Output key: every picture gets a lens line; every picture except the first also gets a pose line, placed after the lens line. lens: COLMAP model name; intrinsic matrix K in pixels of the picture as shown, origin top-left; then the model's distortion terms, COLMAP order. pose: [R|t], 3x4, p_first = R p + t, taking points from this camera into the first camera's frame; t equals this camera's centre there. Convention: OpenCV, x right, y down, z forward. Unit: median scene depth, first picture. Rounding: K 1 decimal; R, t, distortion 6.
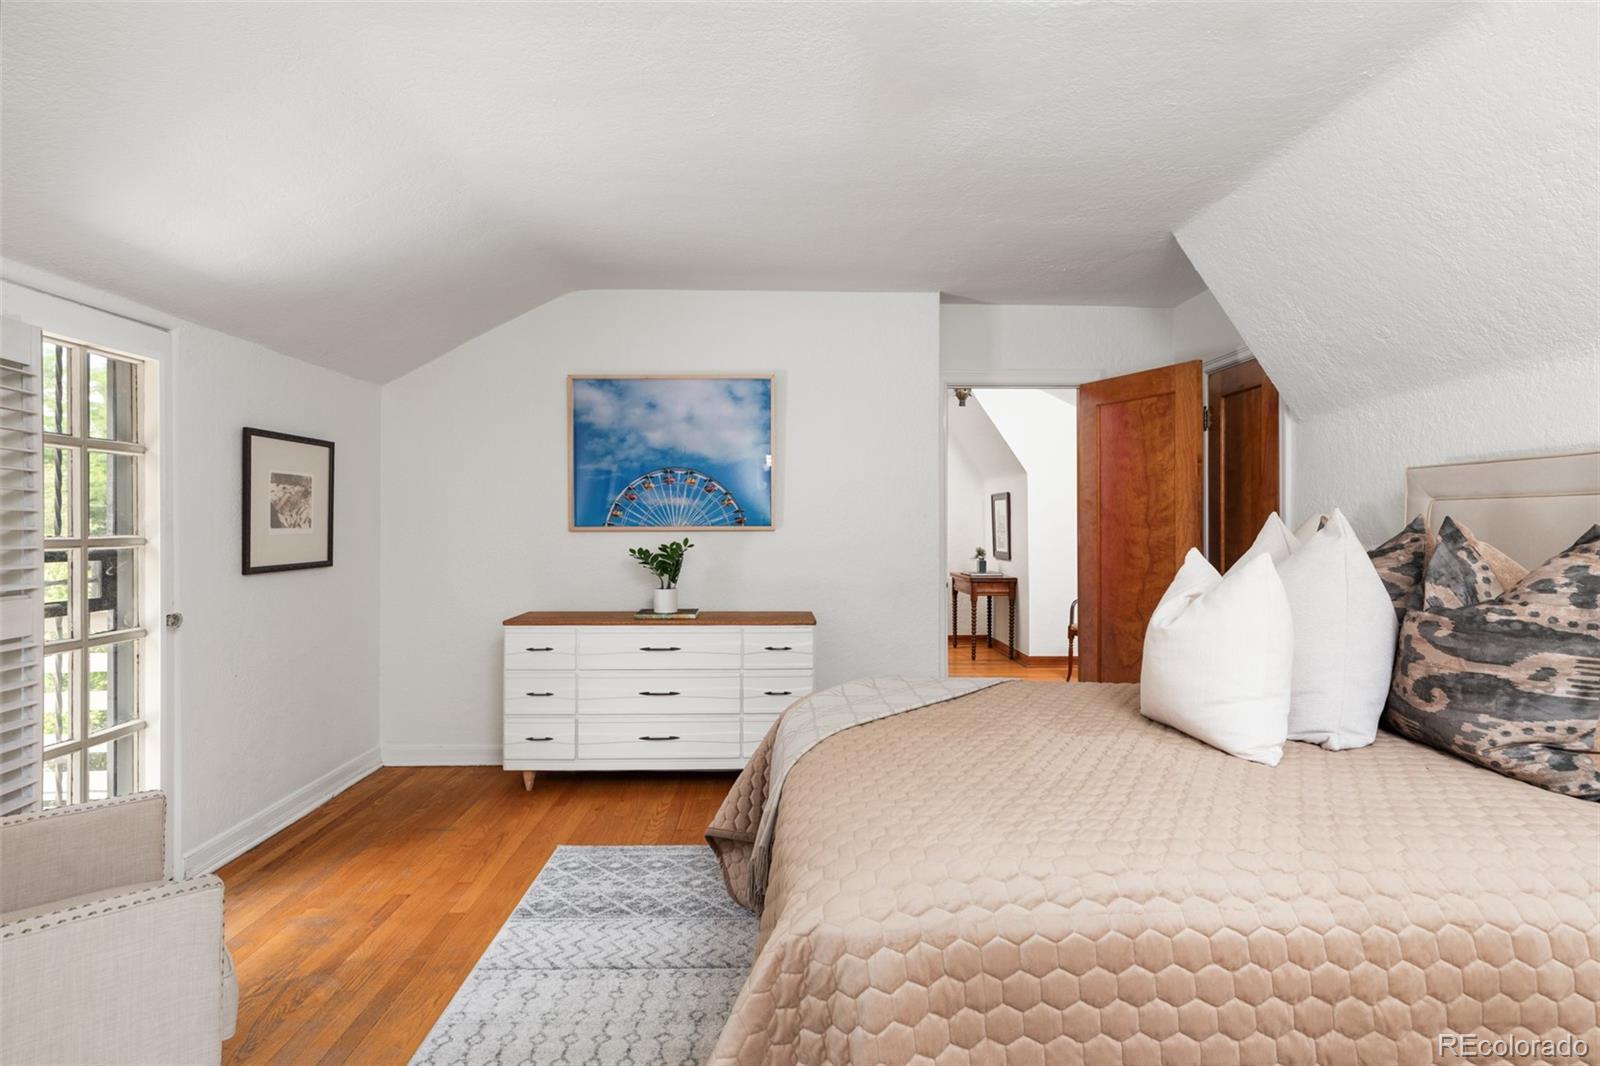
lens RADIAL K [[925.0, 0, 802.7], [0, 925.0, 521.0], [0, 0, 1]] dist [-0.002368, -0.000650]
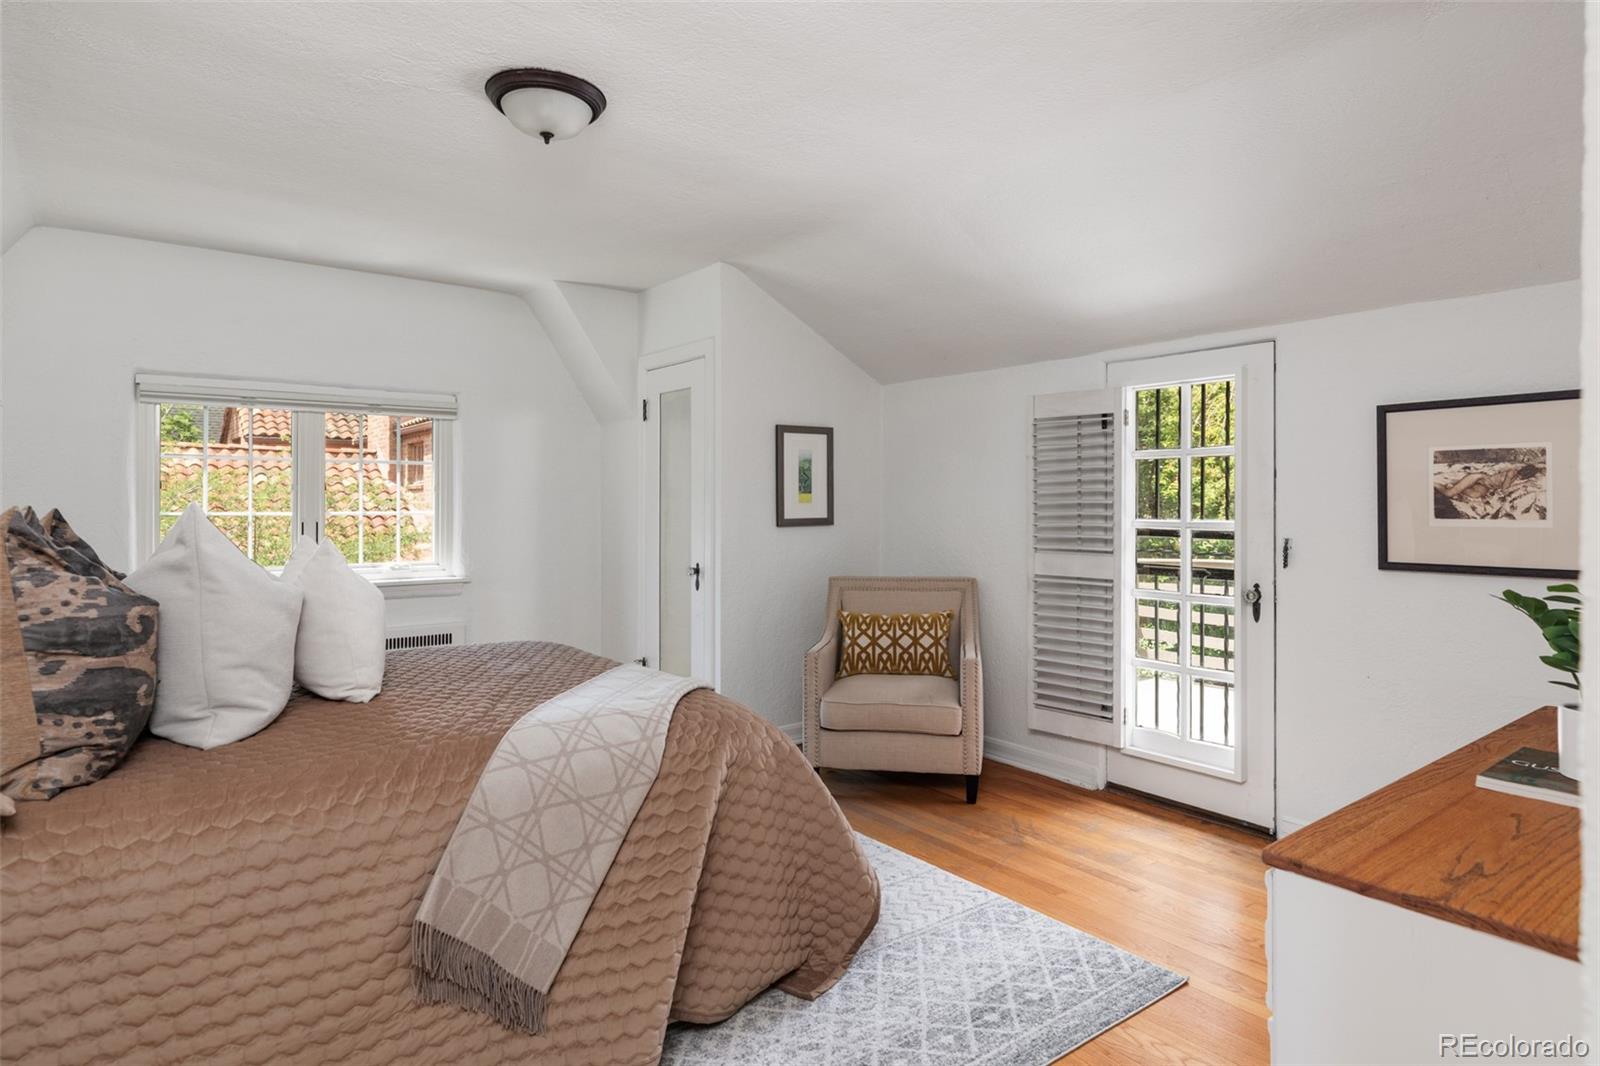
lens RADIAL K [[925.0, 0, 802.7], [0, 925.0, 521.0], [0, 0, 1]] dist [-0.002368, -0.000650]
pose [[-0.818319, 0.011079, -0.574658, 0.304196], [-0.000364, 0.999804, 0.019794, -0.005220], [0.574765, 0.016407, -0.818154, 1.143017]]
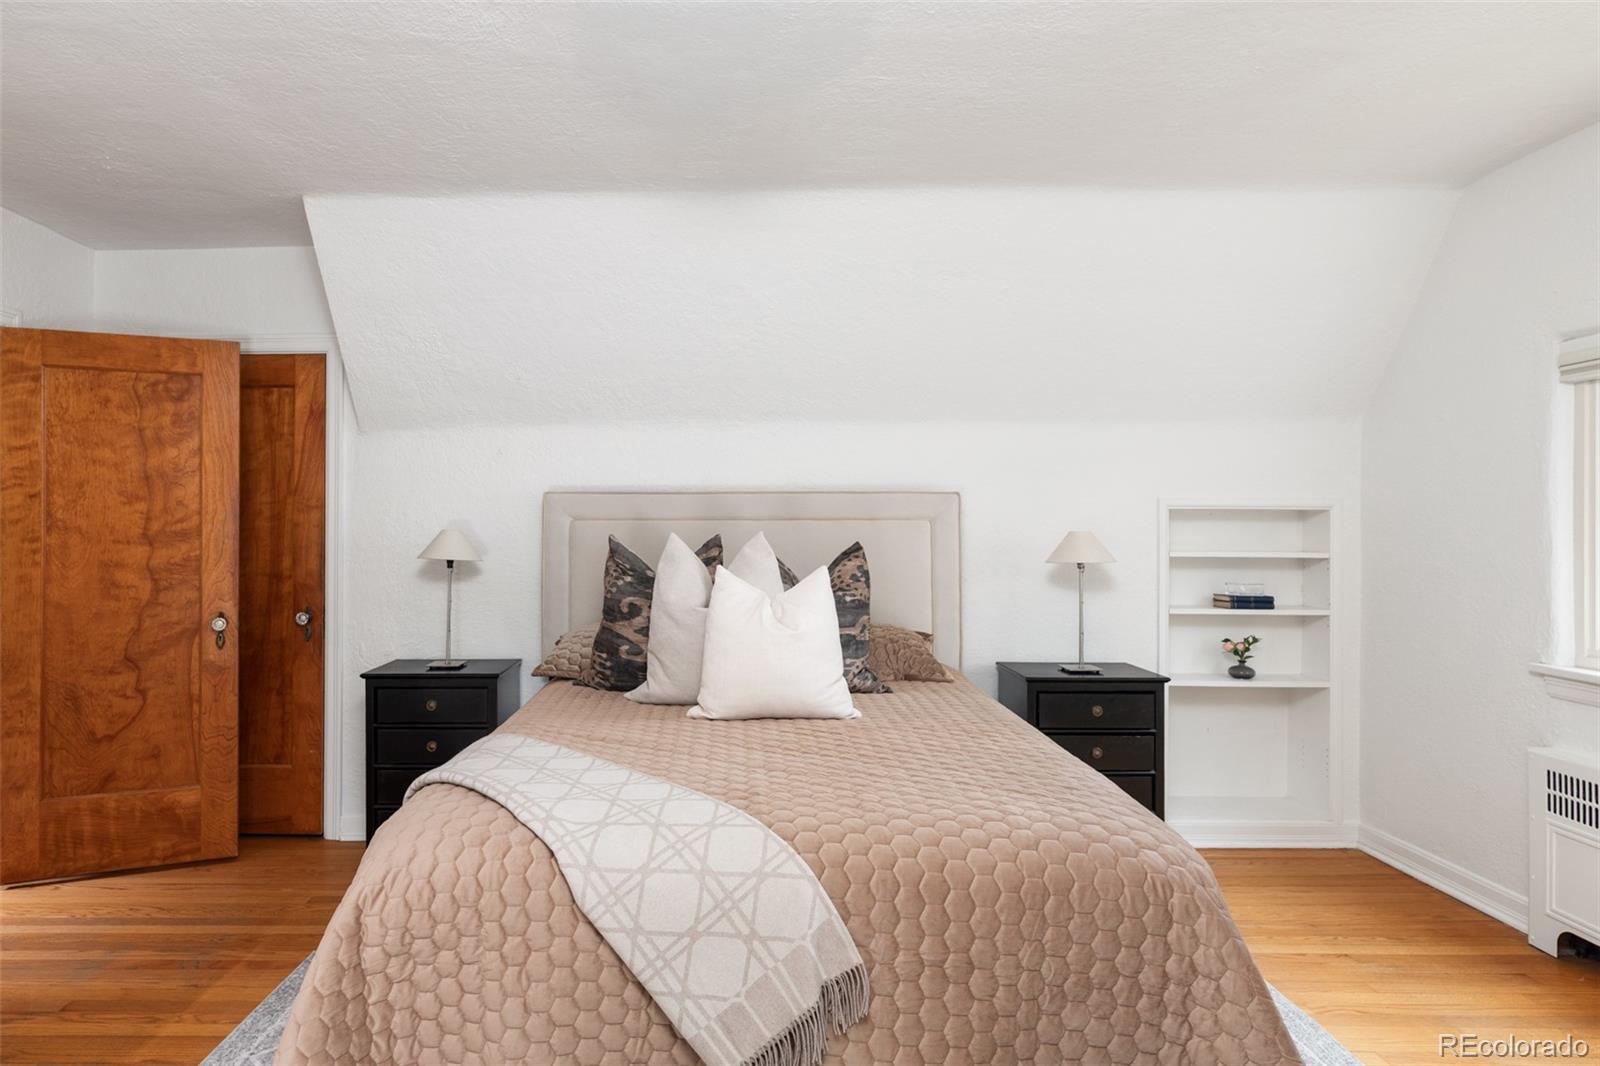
lens RADIAL K [[925.0, 0, 802.7], [0, 925.0, 521.0], [0, 0, 1]] dist [-0.002368, -0.000650]
pose [[-0.027489, 0.002205, 0.999620, -0.400791], [-0.005638, 0.999981, -0.002361, -0.013715], [-0.999606, -0.005701, -0.027476, 0.496684]]
